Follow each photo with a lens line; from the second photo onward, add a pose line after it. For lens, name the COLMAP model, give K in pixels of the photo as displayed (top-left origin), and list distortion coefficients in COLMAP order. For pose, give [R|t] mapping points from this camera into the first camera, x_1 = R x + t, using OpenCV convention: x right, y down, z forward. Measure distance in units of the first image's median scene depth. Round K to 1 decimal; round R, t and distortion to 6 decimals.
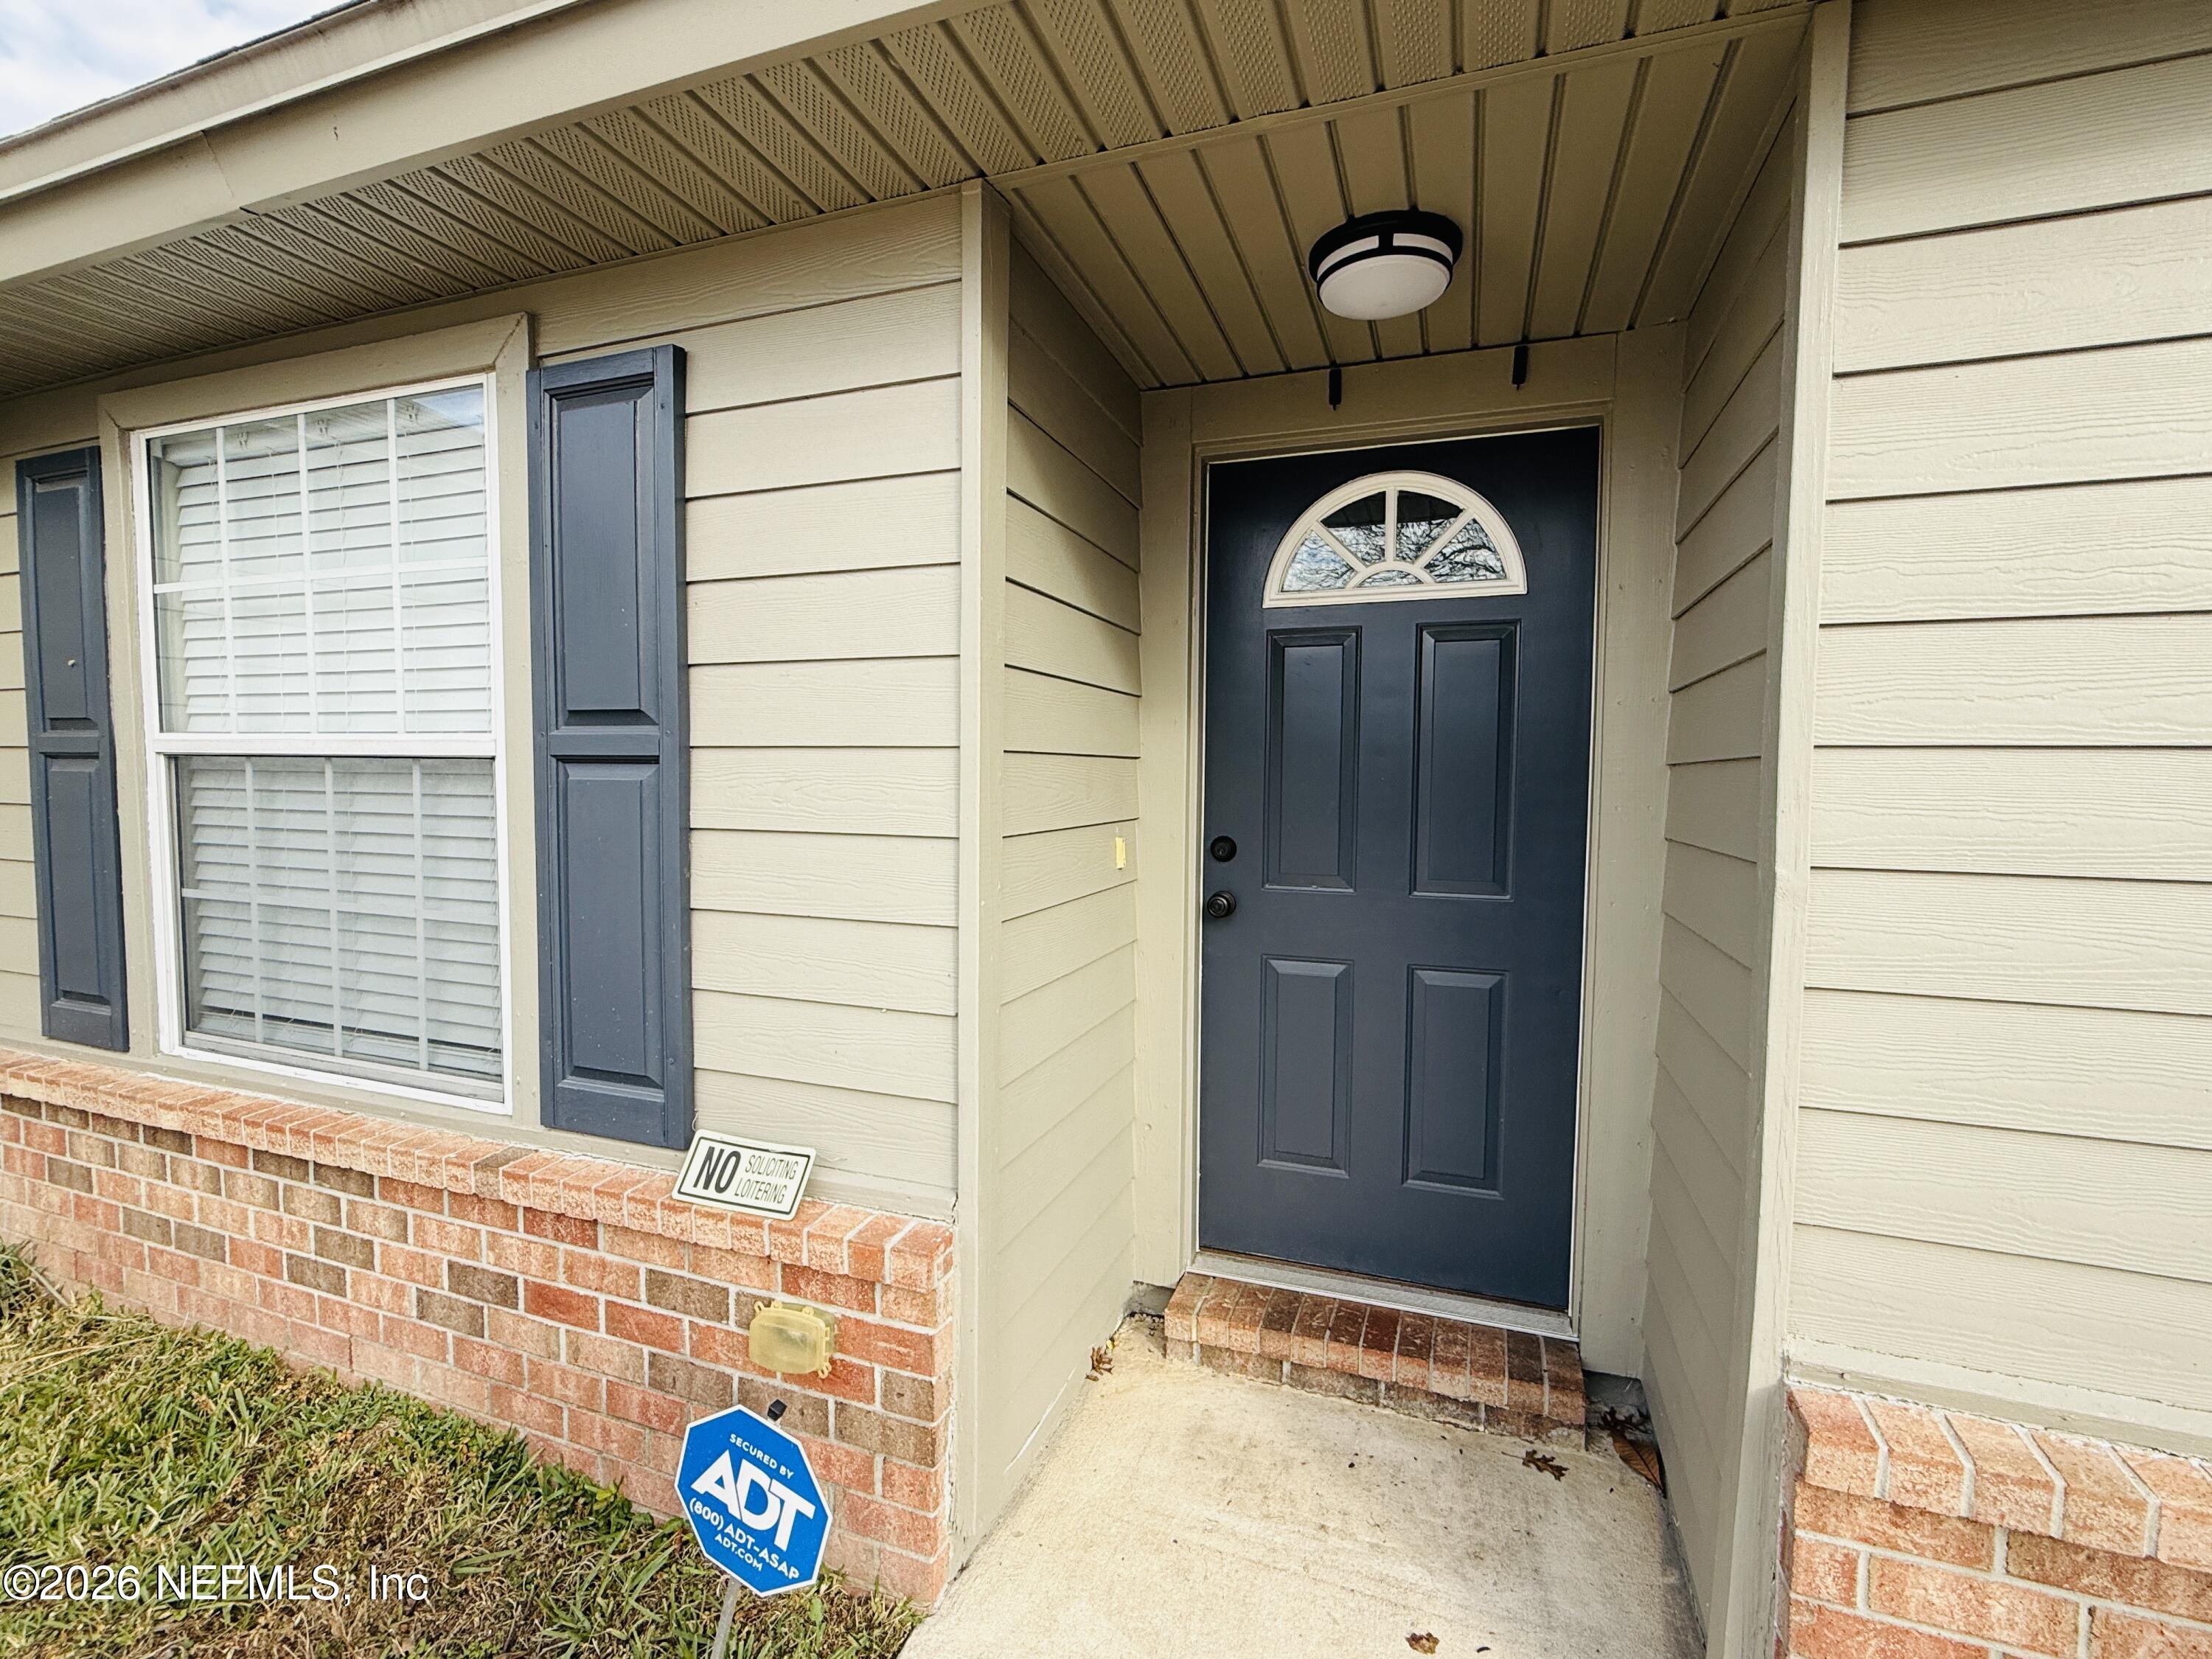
lens RADIAL K [[1002.4, 0, 1104.9], [0, 1002.4, 832.1], [0, 0, 1]] dist [-0.000619, 0.000719]
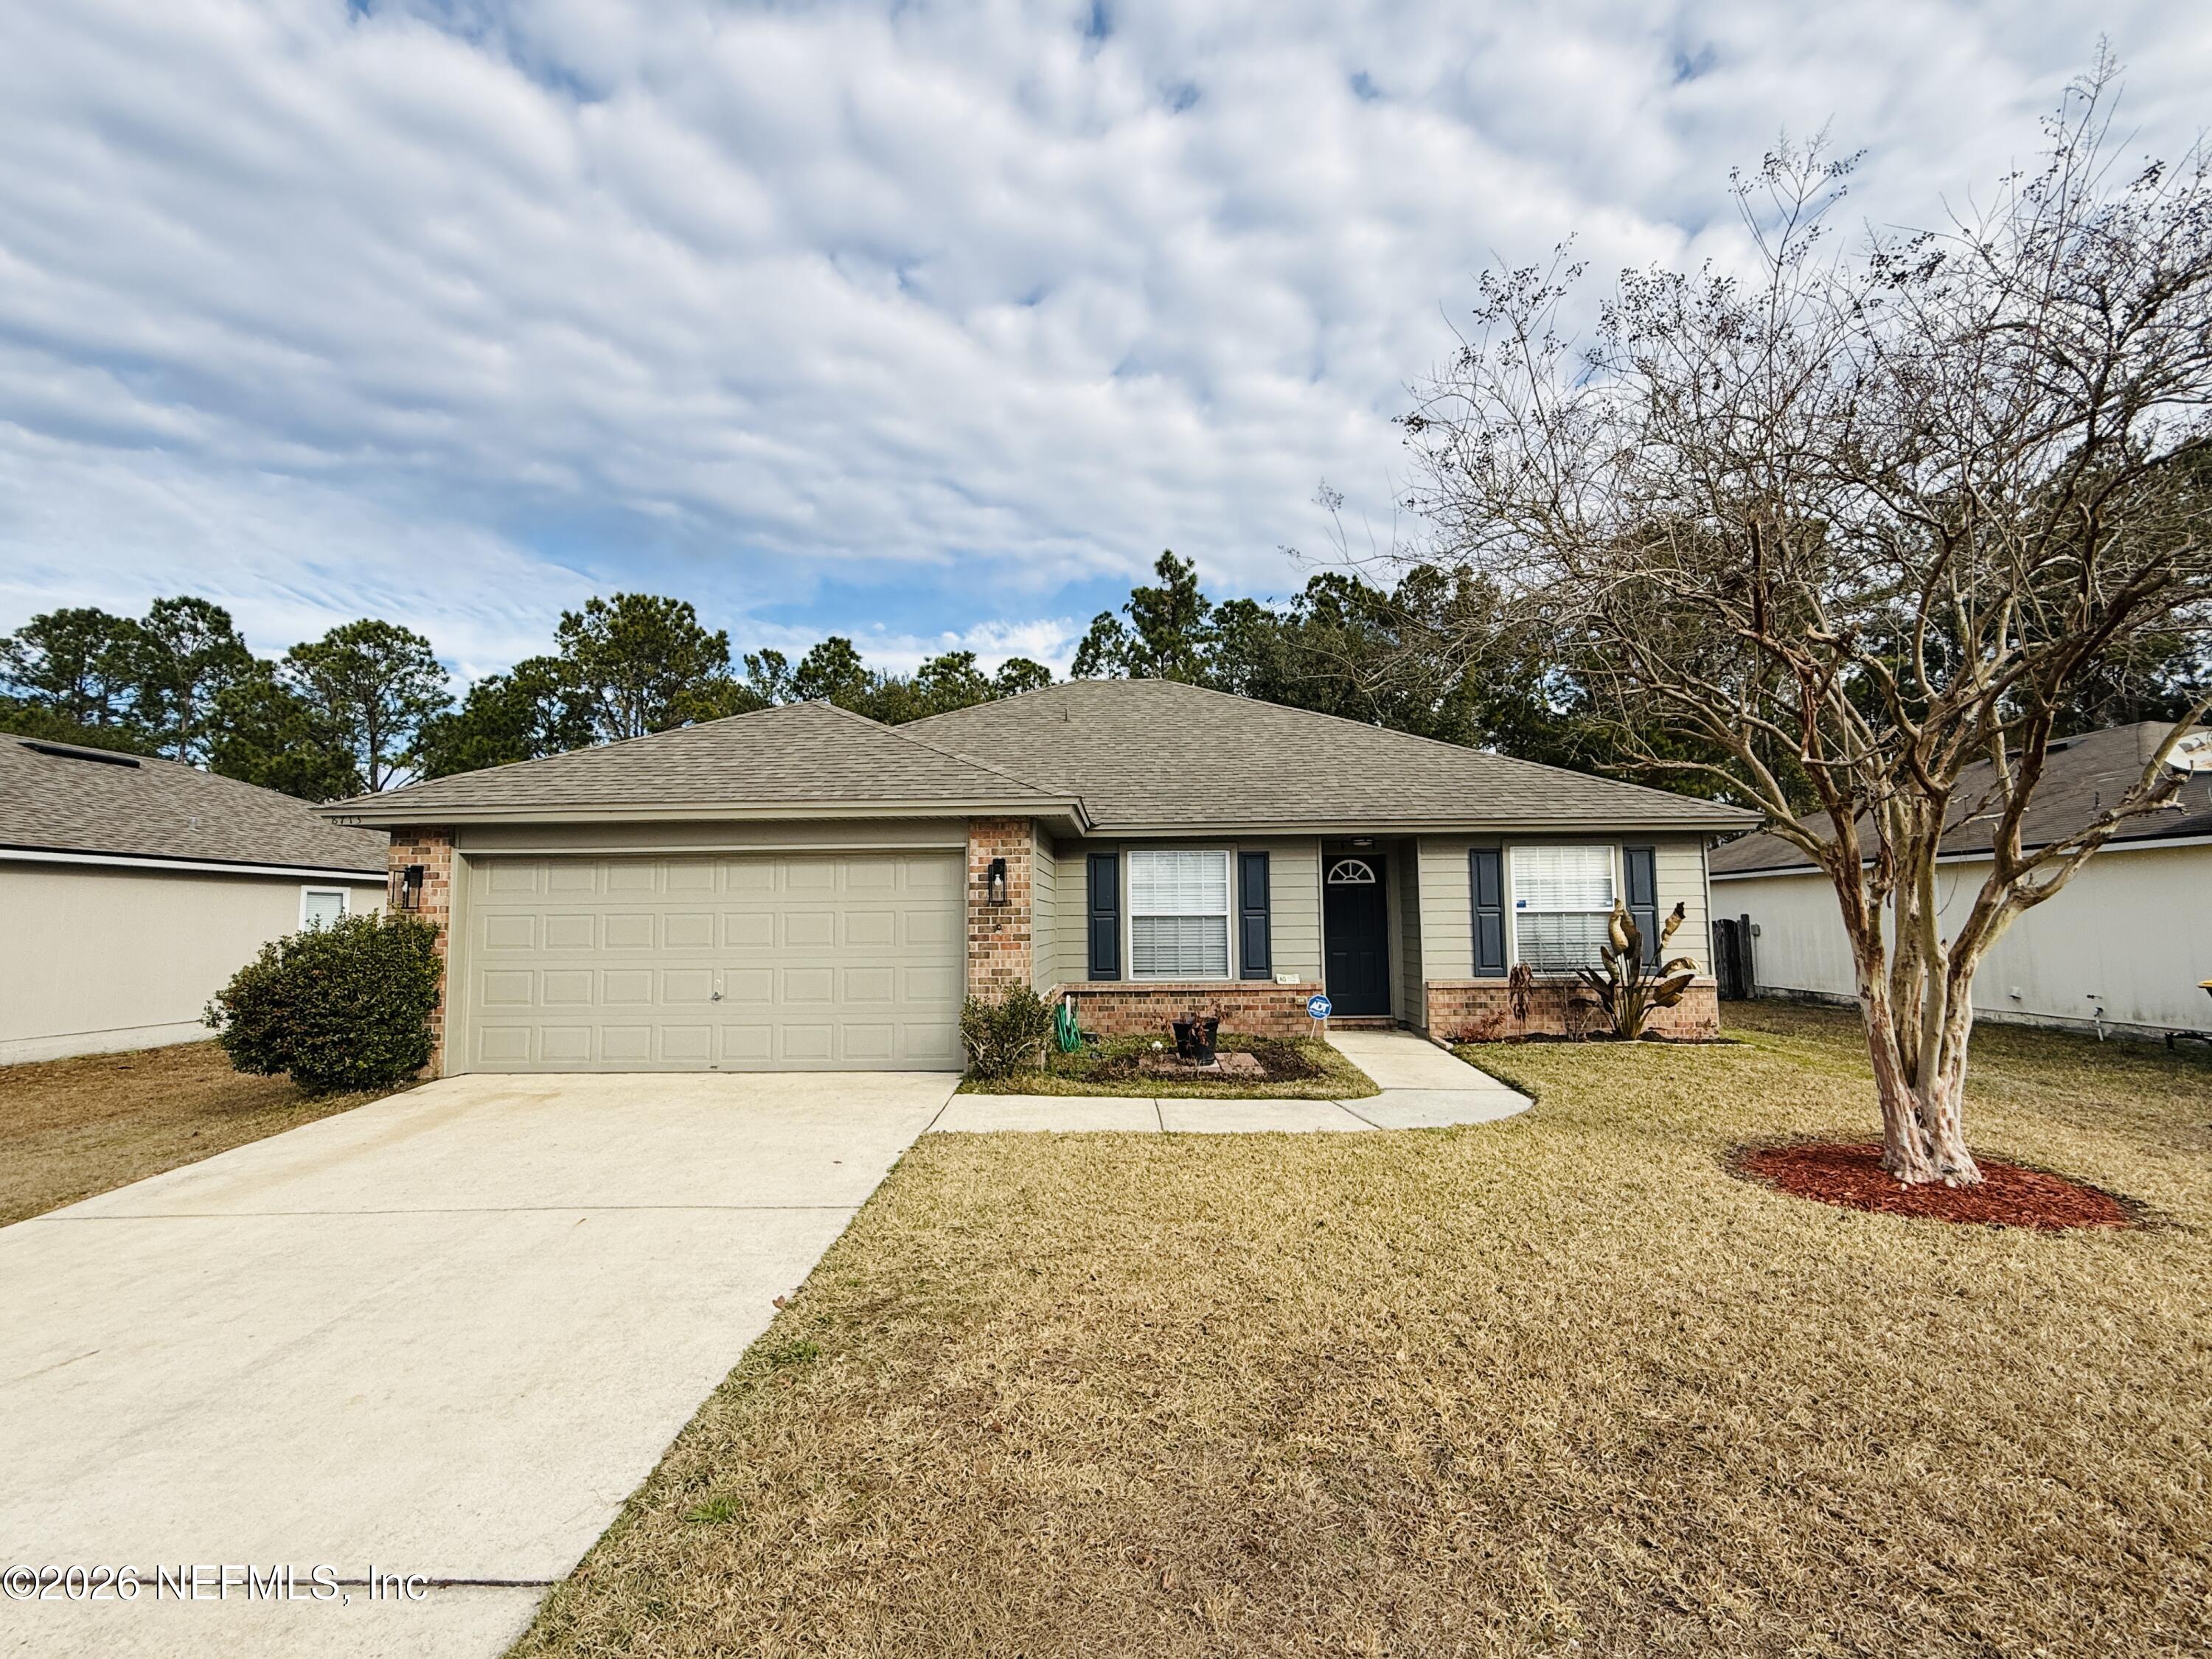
lens RADIAL K [[1002.4, 0, 1100.6], [0, 1002.4, 832.4], [0, 0, 1]] dist [-0.000619, 0.000719]
pose [[0.941663, 0.006368, 0.336497, -3.137845], [0.040038, 0.990601, -0.130790, 0.172344], [-0.334167, 0.136633, 0.932558, -4.057824]]
